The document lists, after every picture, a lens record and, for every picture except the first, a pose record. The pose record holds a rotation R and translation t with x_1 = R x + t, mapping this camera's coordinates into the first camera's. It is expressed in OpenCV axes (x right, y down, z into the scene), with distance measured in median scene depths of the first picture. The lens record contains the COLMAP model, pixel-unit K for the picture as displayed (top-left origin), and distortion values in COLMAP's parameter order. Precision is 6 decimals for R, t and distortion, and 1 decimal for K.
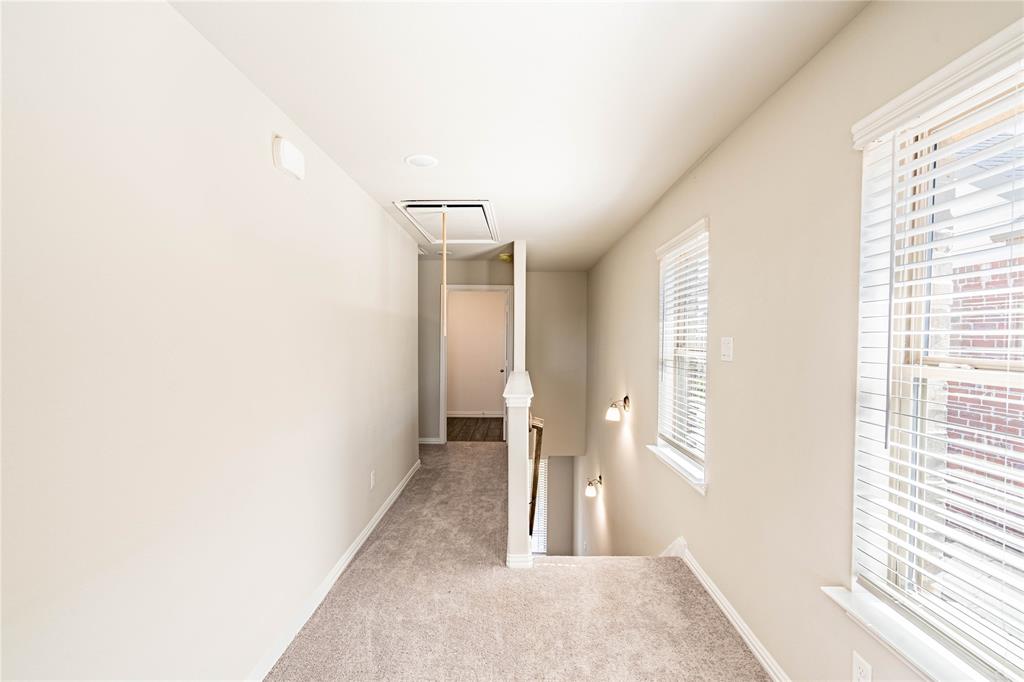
lens RADIAL K [[469.5, 0, 512.4], [0, 469.5, 345.0], [0, 0, 1]] dist [-0.048931, 0.020634]
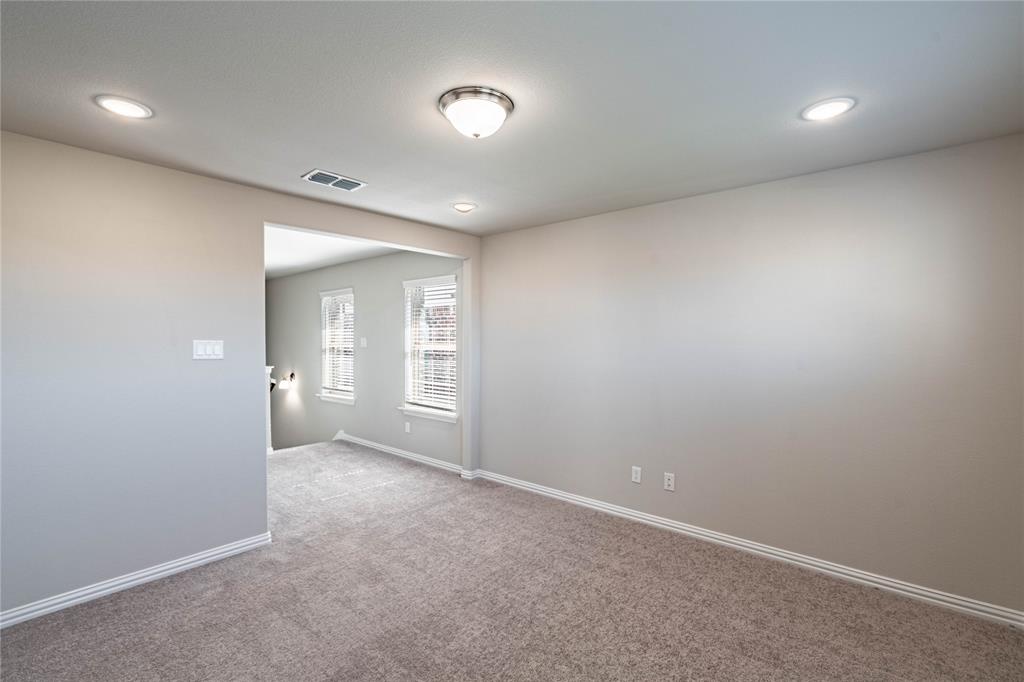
lens RADIAL K [[469.5, 0, 512.4], [0, 469.5, 345.0], [0, 0, 1]] dist [-0.048931, 0.020634]
pose [[0.654219, -0.015041, 0.756156, -0.882980], [0.015901, 0.999855, 0.006131, 0.018779], [-0.756138, 0.008013, 0.654363, -1.220926]]
